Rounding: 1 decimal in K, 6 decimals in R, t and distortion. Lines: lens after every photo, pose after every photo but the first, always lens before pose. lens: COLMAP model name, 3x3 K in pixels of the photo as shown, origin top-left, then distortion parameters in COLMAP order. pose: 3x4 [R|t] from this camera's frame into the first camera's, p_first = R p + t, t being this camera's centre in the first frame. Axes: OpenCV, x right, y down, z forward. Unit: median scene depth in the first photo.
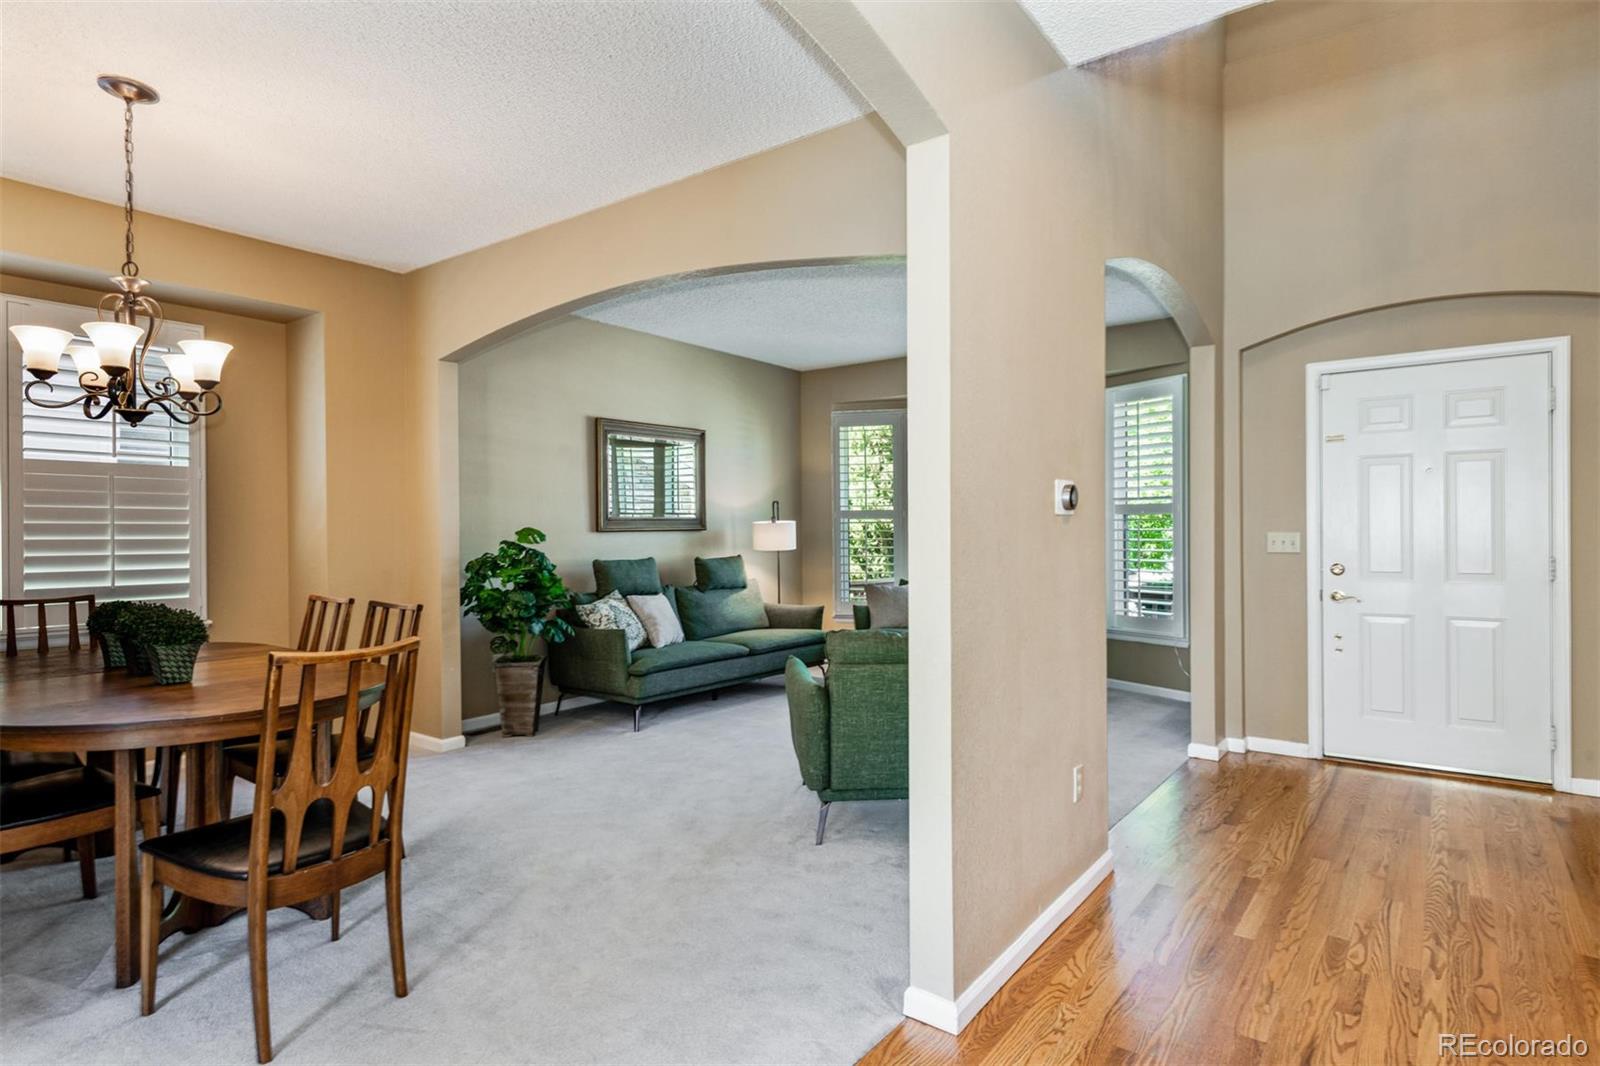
lens RADIAL K [[870.0, 0, 800.6], [0, 870.0, 525.7], [0, 0, 1]] dist [0.005728, 0.001016]
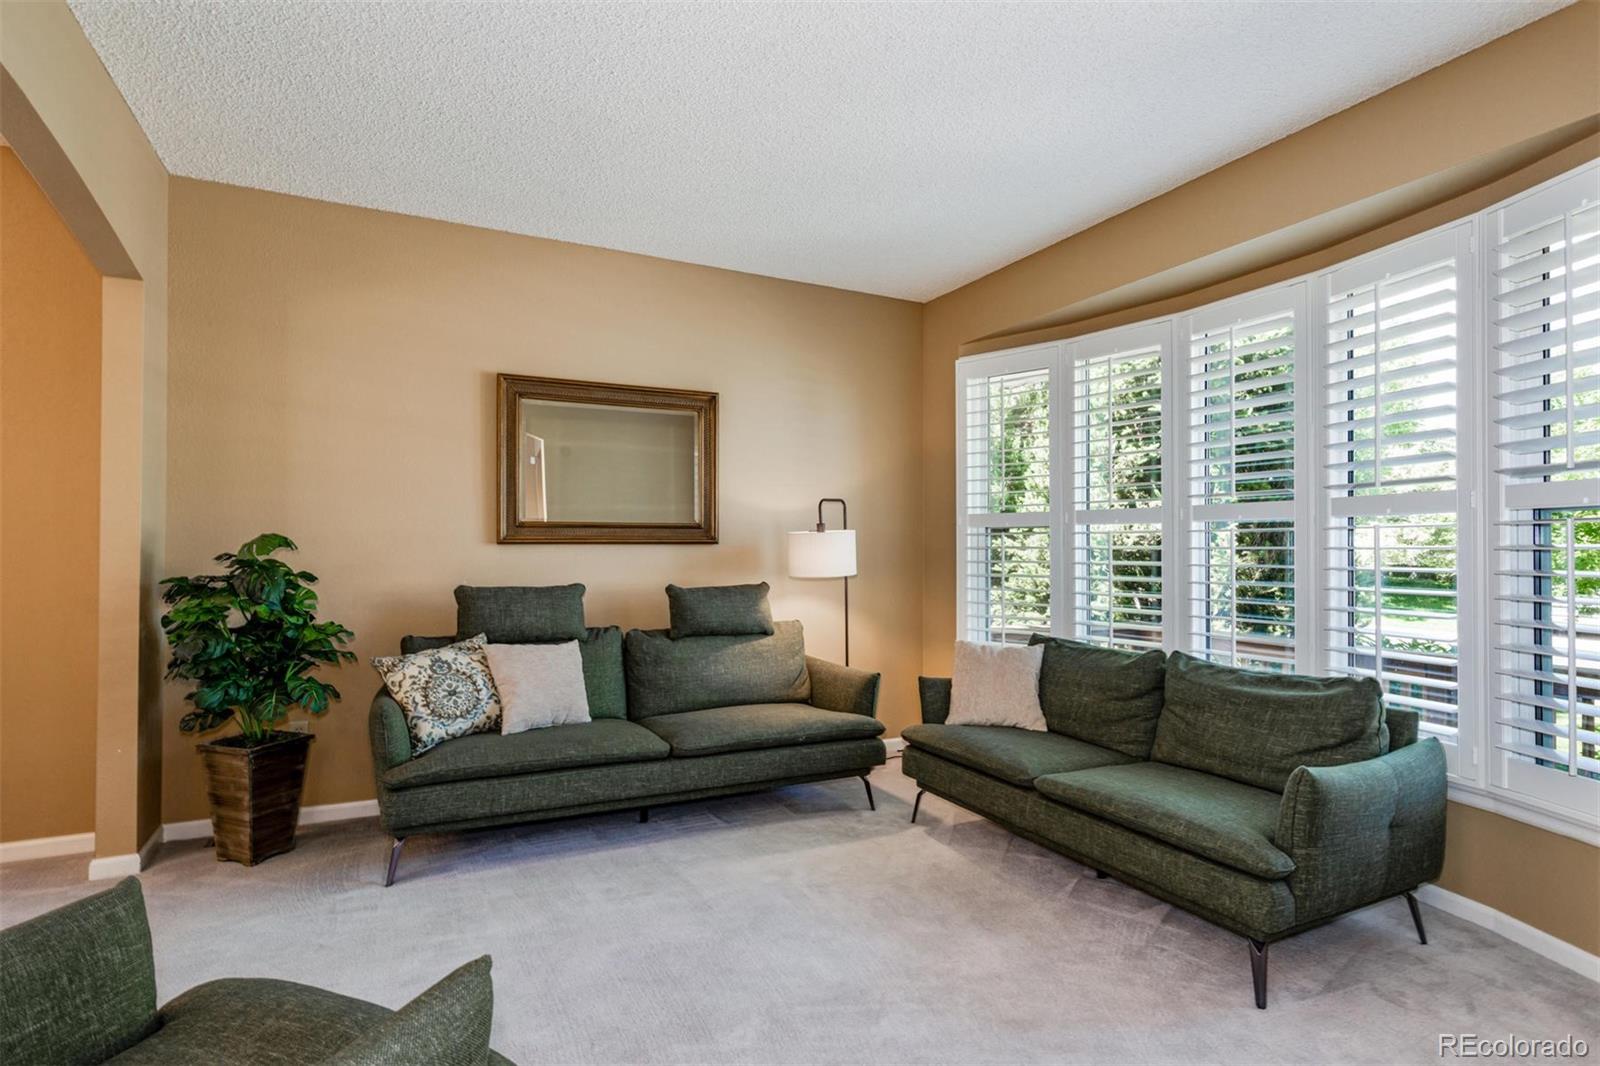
lens RADIAL K [[814.7, 0, 794.1], [0, 814.7, 536.1], [0, 0, 1]] dist [0.001543, -0.000202]
pose [[0.887941, 0.004941, -0.459931, 0.268569], [-0.009314, 0.999930, -0.007240, 0.003948], [0.459864, 0.010713, 0.887925, 0.568230]]
